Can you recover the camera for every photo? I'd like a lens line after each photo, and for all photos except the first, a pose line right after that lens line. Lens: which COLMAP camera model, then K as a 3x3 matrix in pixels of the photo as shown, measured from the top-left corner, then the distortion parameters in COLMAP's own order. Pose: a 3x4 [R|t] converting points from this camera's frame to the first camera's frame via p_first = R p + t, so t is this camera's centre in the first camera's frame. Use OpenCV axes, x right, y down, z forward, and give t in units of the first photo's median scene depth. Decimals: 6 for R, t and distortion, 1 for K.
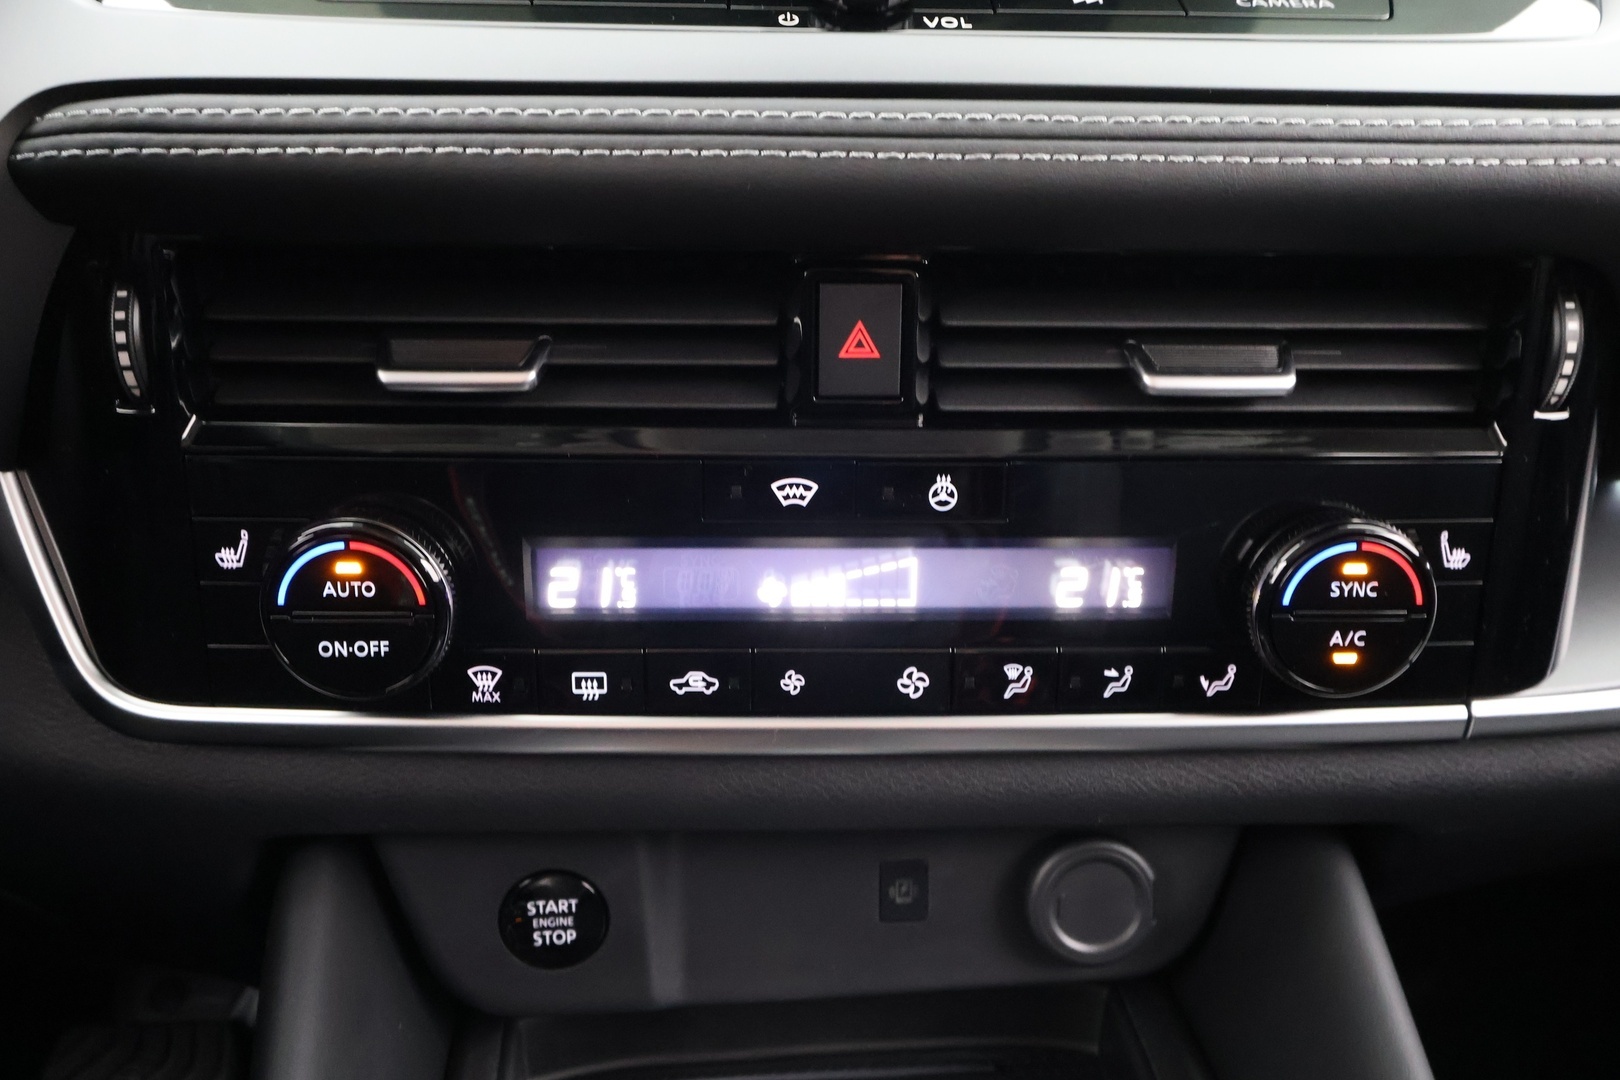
lens RADIAL K [[1266.8, 0, 810.0], [0, 1266.8, 540.0], [0, 0, 1]] dist [0.003811, -0.000565]
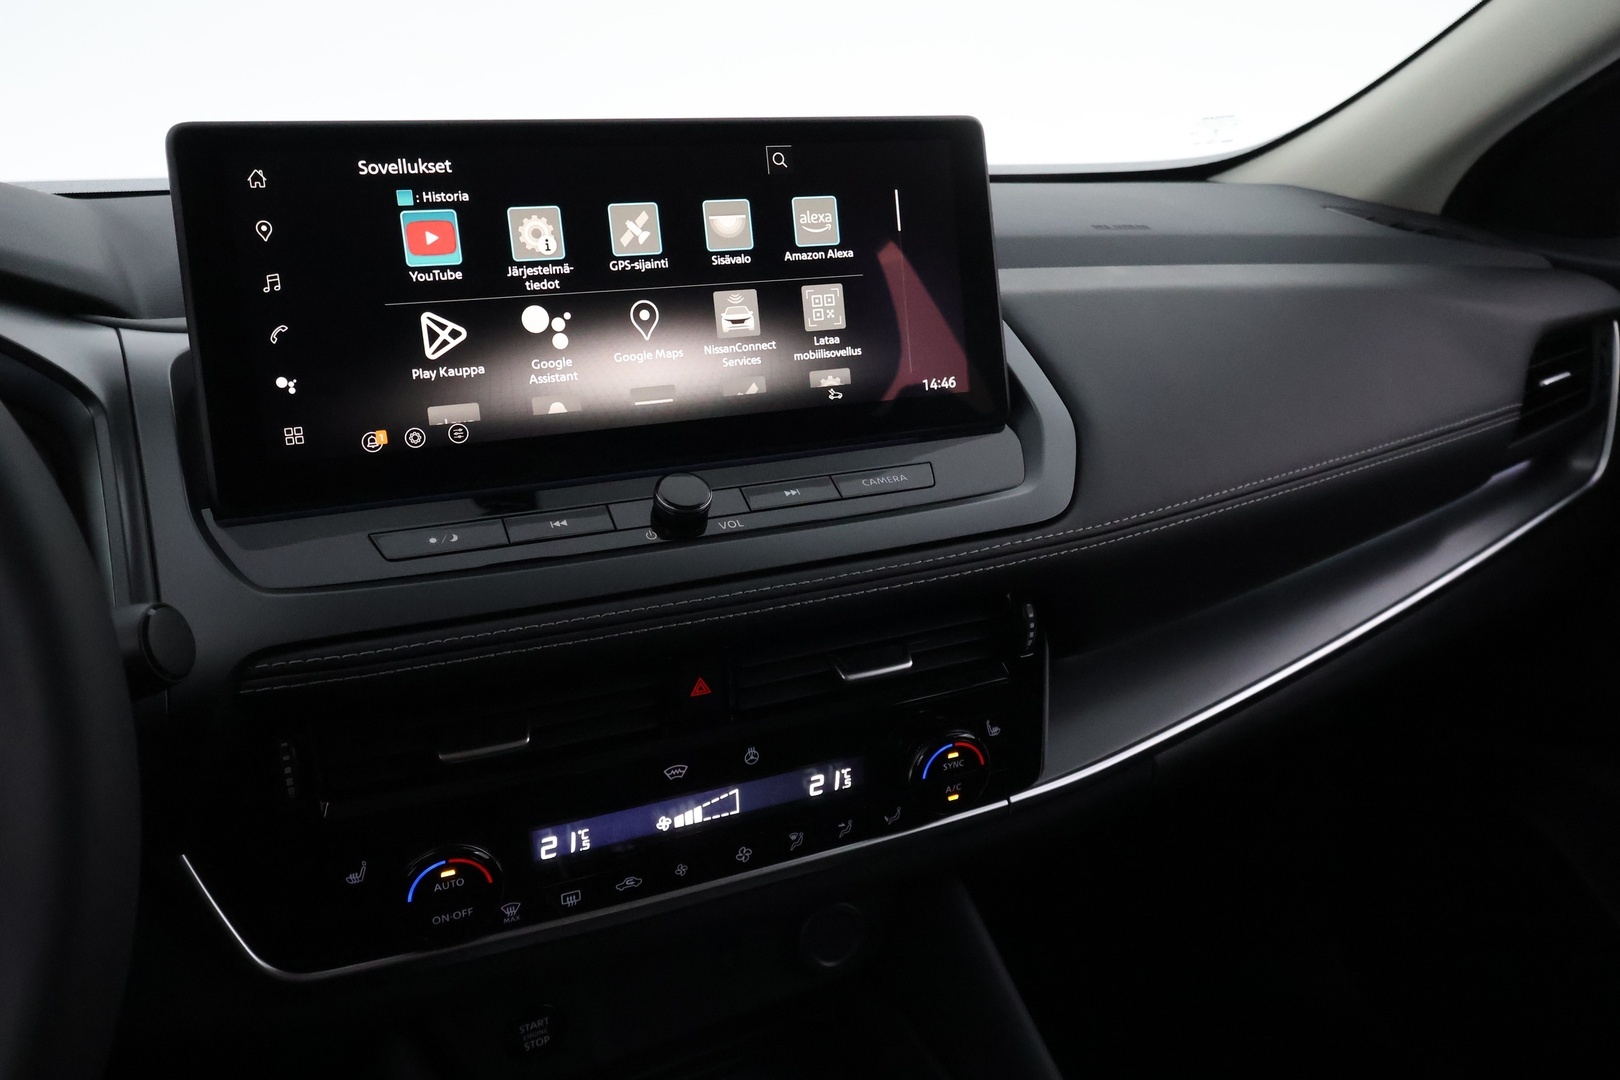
lens RADIAL K [[1266.8, 0, 810.0], [0, 1266.8, 540.0], [0, 0, 1]] dist [0.003811, -0.000565]
pose [[0.926842, -0.139492, 0.348577, -0.410602], [0.131655, 0.990218, 0.046199, -0.415170], [-0.351611, 0.003073, 0.936141, -0.761294]]
